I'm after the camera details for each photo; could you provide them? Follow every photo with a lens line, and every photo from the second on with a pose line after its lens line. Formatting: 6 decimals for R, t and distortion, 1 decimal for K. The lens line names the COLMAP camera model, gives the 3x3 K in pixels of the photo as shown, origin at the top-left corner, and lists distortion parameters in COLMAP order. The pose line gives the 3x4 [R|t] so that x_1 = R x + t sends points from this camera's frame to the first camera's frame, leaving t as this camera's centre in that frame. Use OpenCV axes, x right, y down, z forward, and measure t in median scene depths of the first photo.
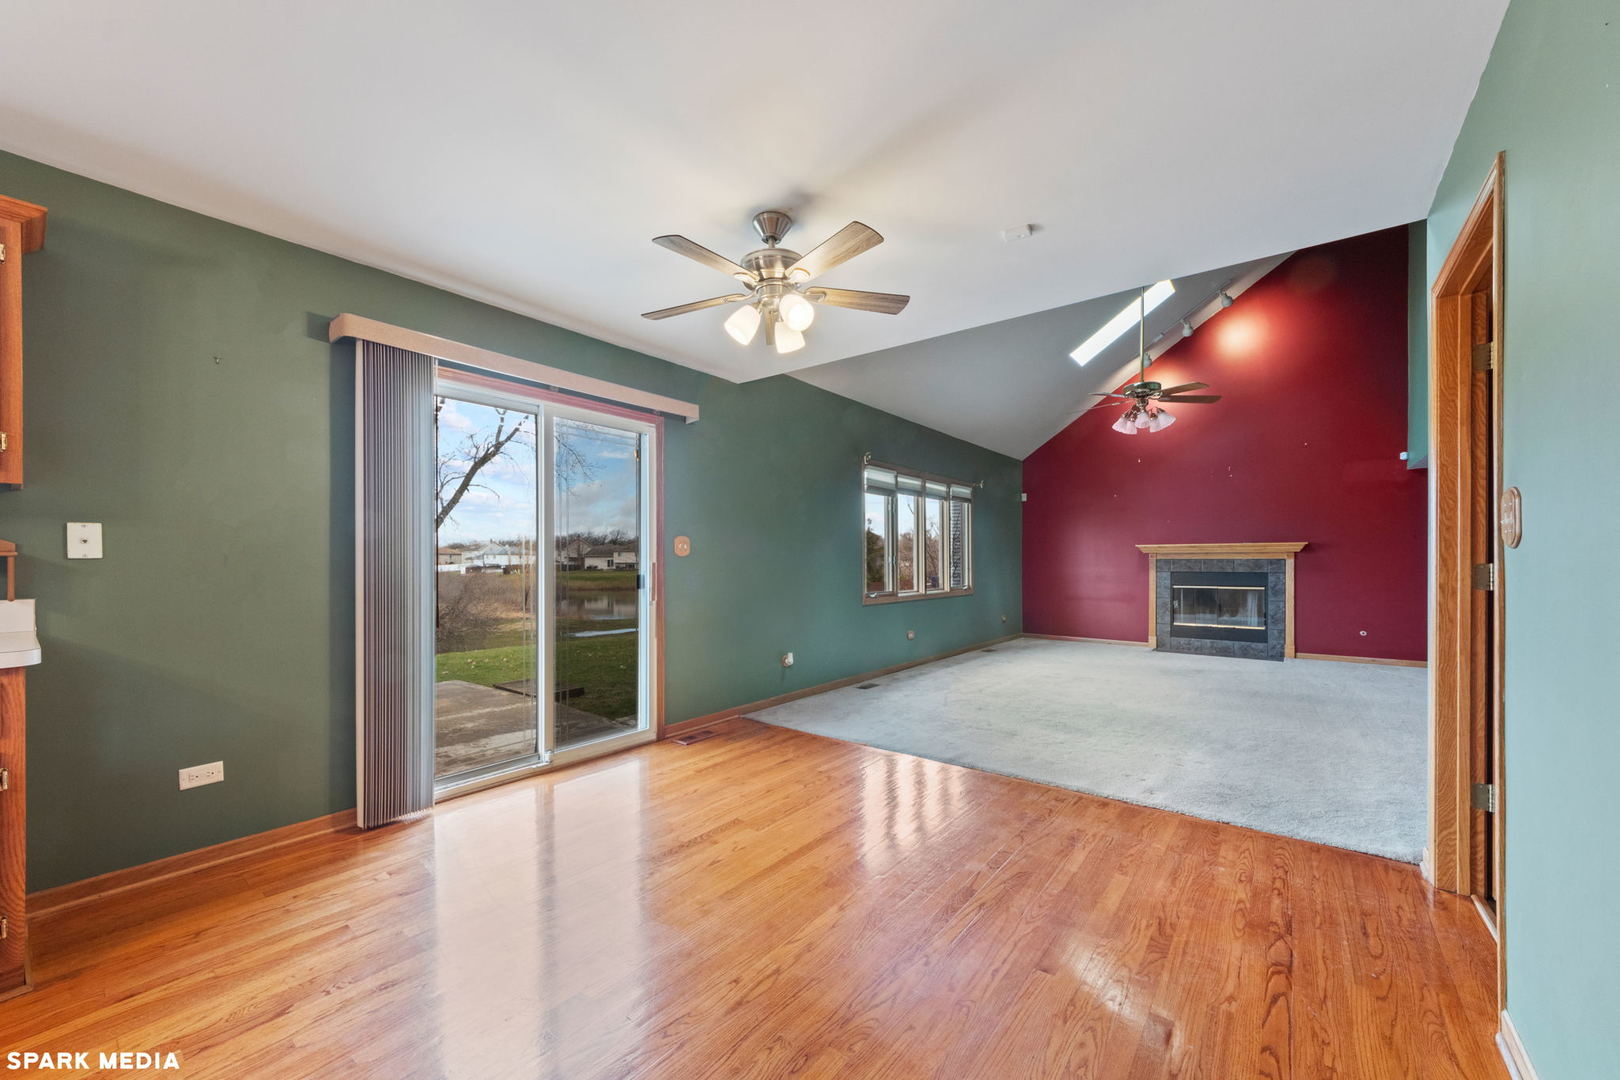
lens RADIAL K [[627.4, 0, 815.1], [0, 627.4, 562.2], [0, 0, 1]] dist [0.000165, 0.000079]
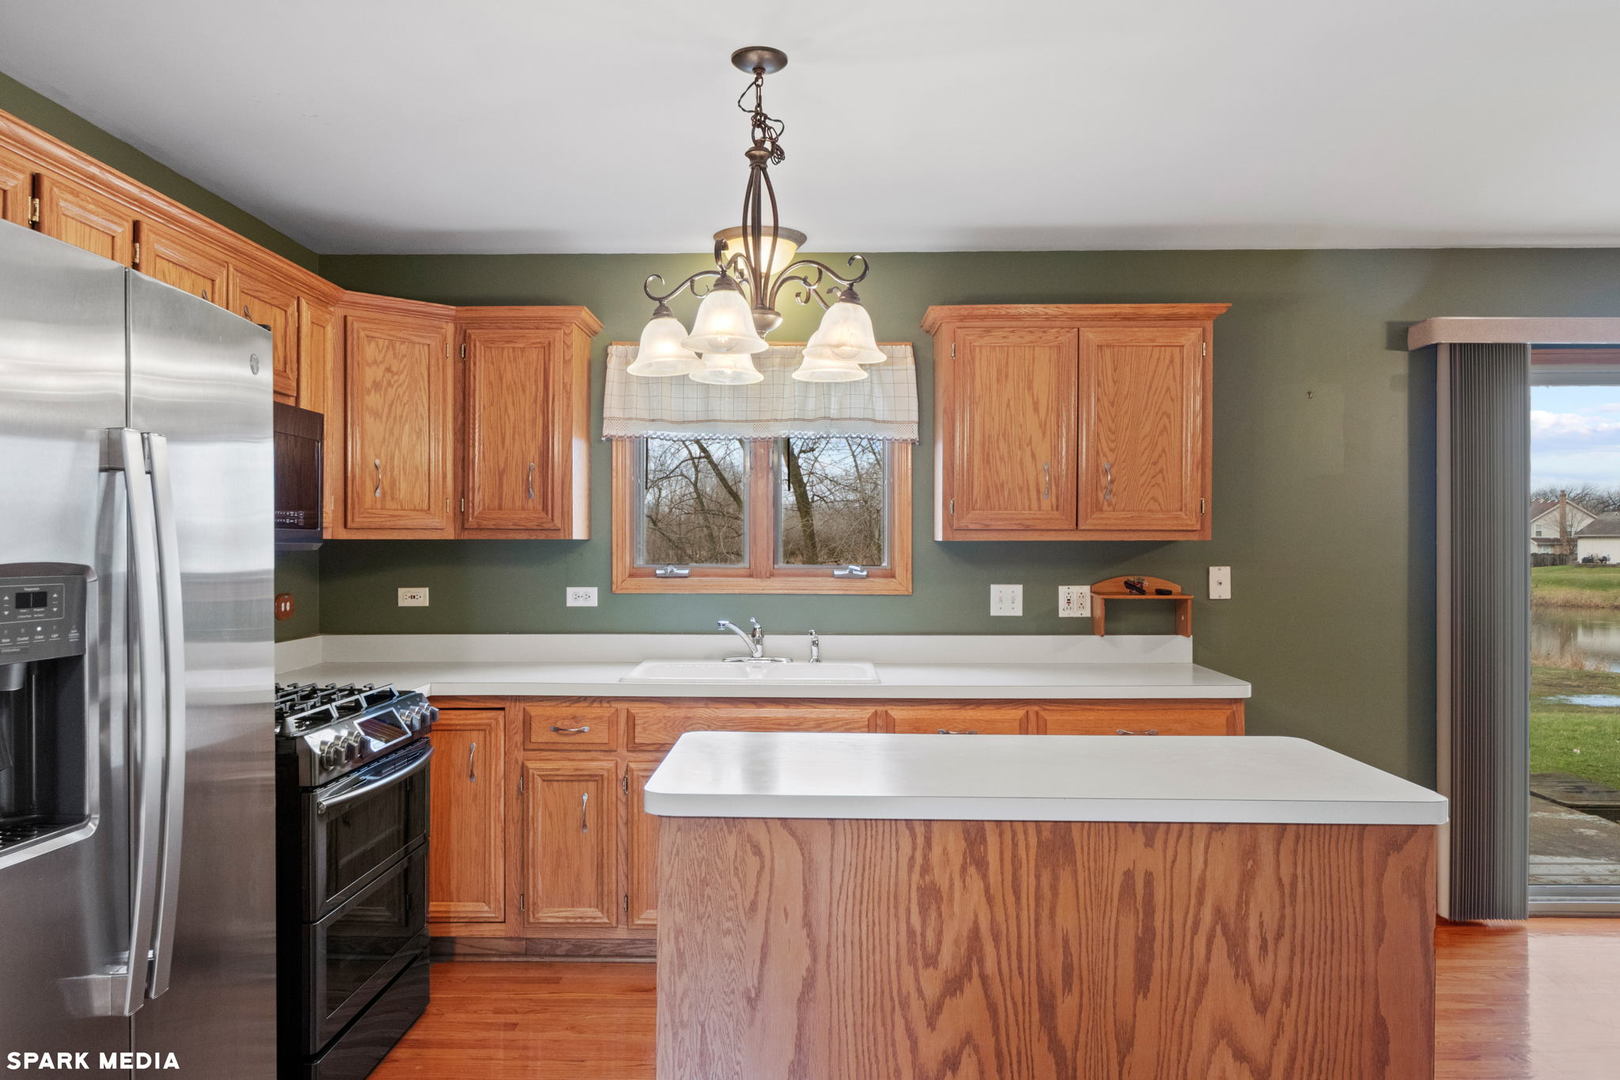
lens RADIAL K [[1162.1, 0, 786.2], [0, 1162.1, 540.2], [0, 0, 1]] dist [0.000518, -0.000214]
pose [[0.584685, -0.000506, -0.811260, 0.033107], [-0.003617, 0.999988, -0.003231, -0.086358], [0.811252, 0.004824, 0.584677, -0.693642]]
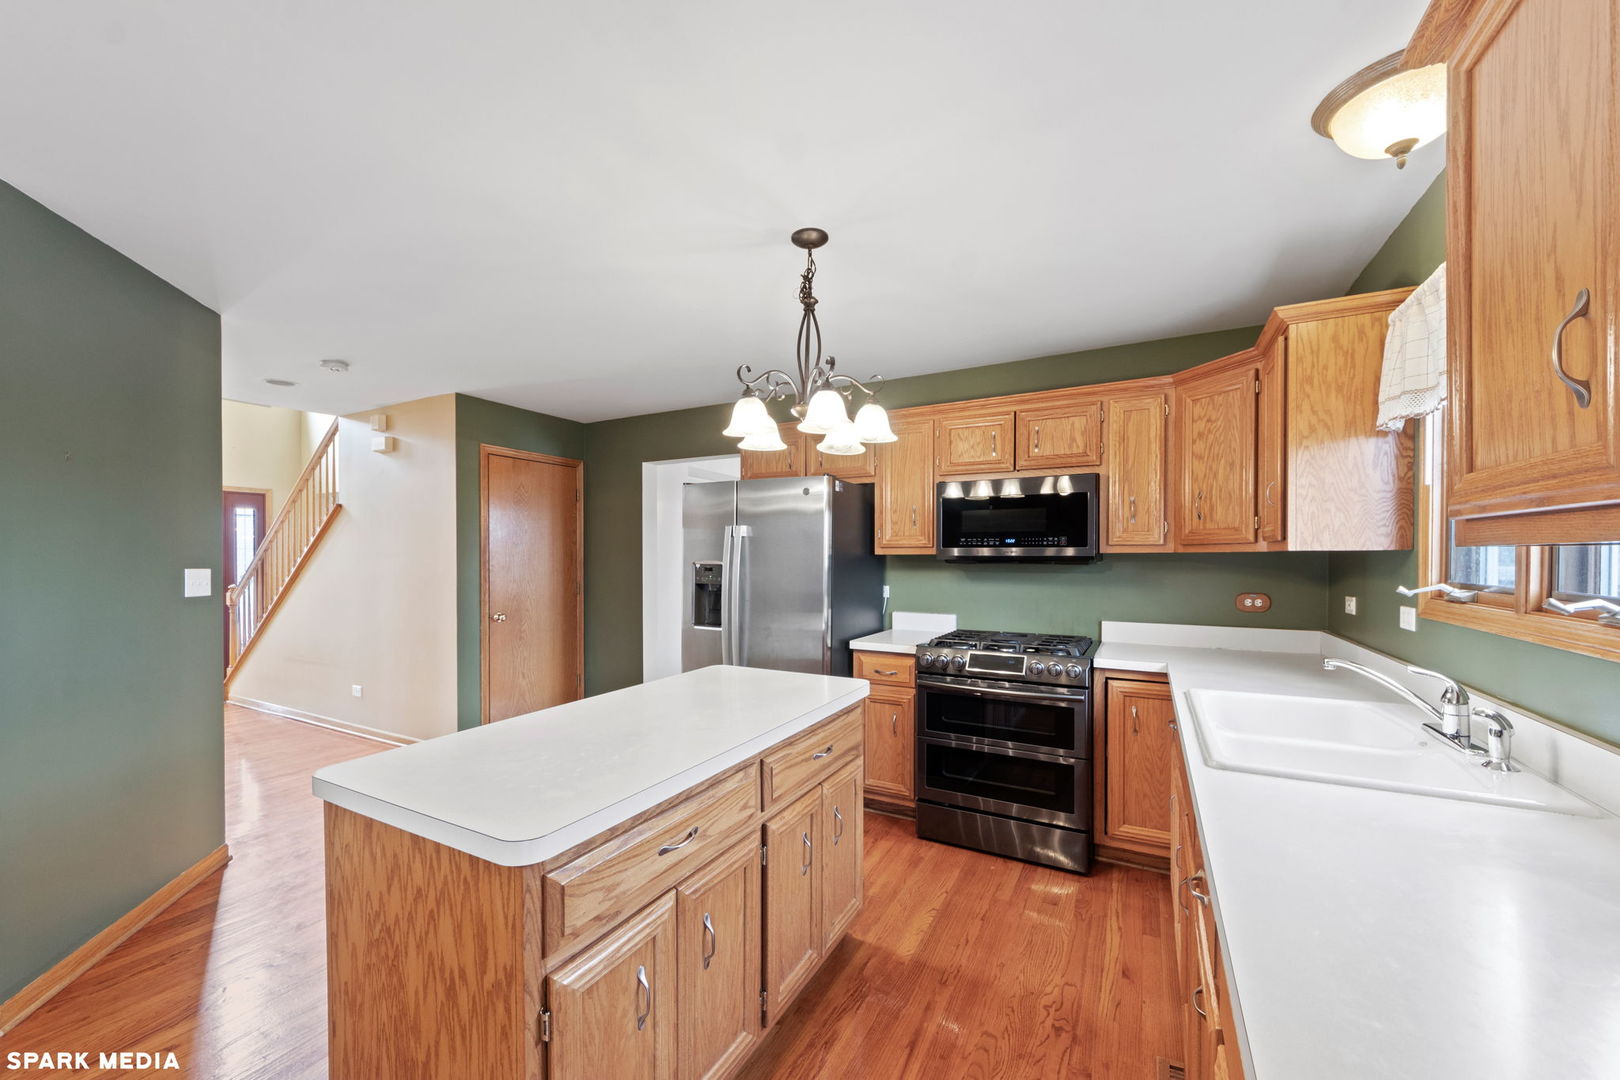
lens RADIAL K [[621.1, 0, 800.9], [0, 621.1, 563.7], [0, 0, 1]] dist [-0.000714, -0.000037]
pose [[-0.988689, 0.004378, -0.149920, -0.703666], [0.002157, 0.999886, 0.014974, -0.088736], [0.149968, 0.014481, -0.988585, 0.773575]]
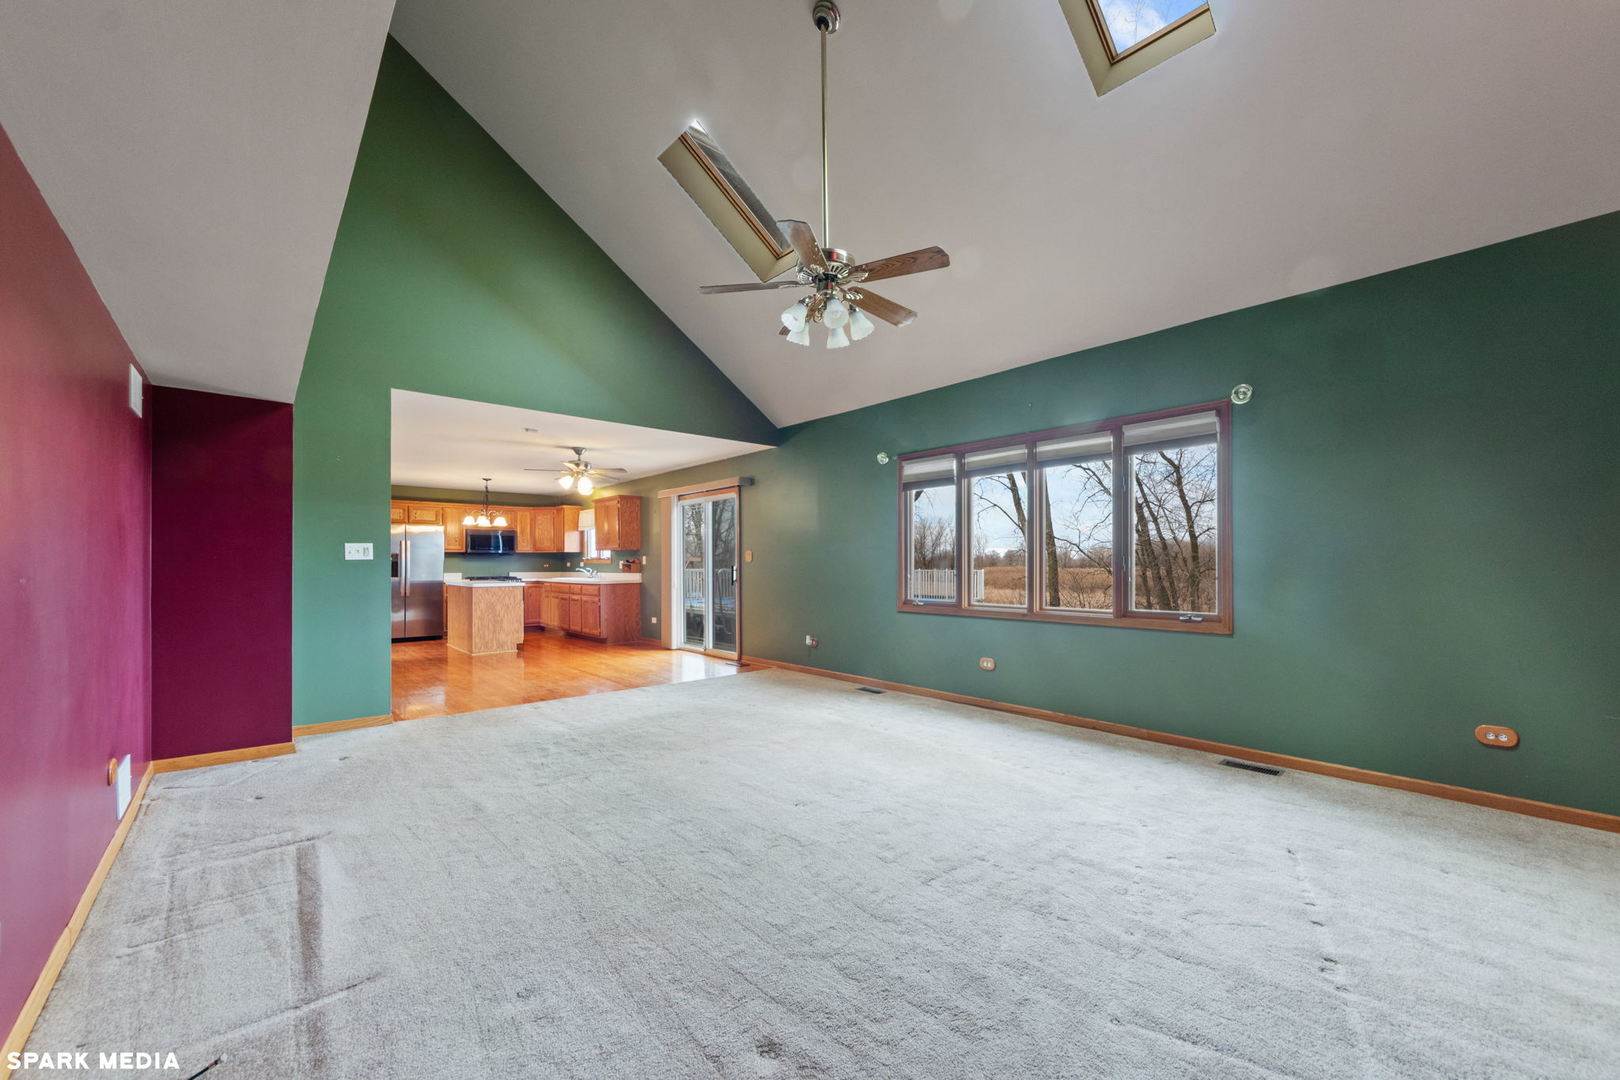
lens RADIAL K [[625.6, 0, 797.0], [0, 625.6, 560.6], [0, 0, 1]] dist [-0.001160, 0.002551]
pose [[-0.202704, -0.003715, -0.979233, 2.532077], [0.000508, 0.999992, -0.003899, -0.011922], [0.979240, -0.001287, -0.202700, 2.551030]]
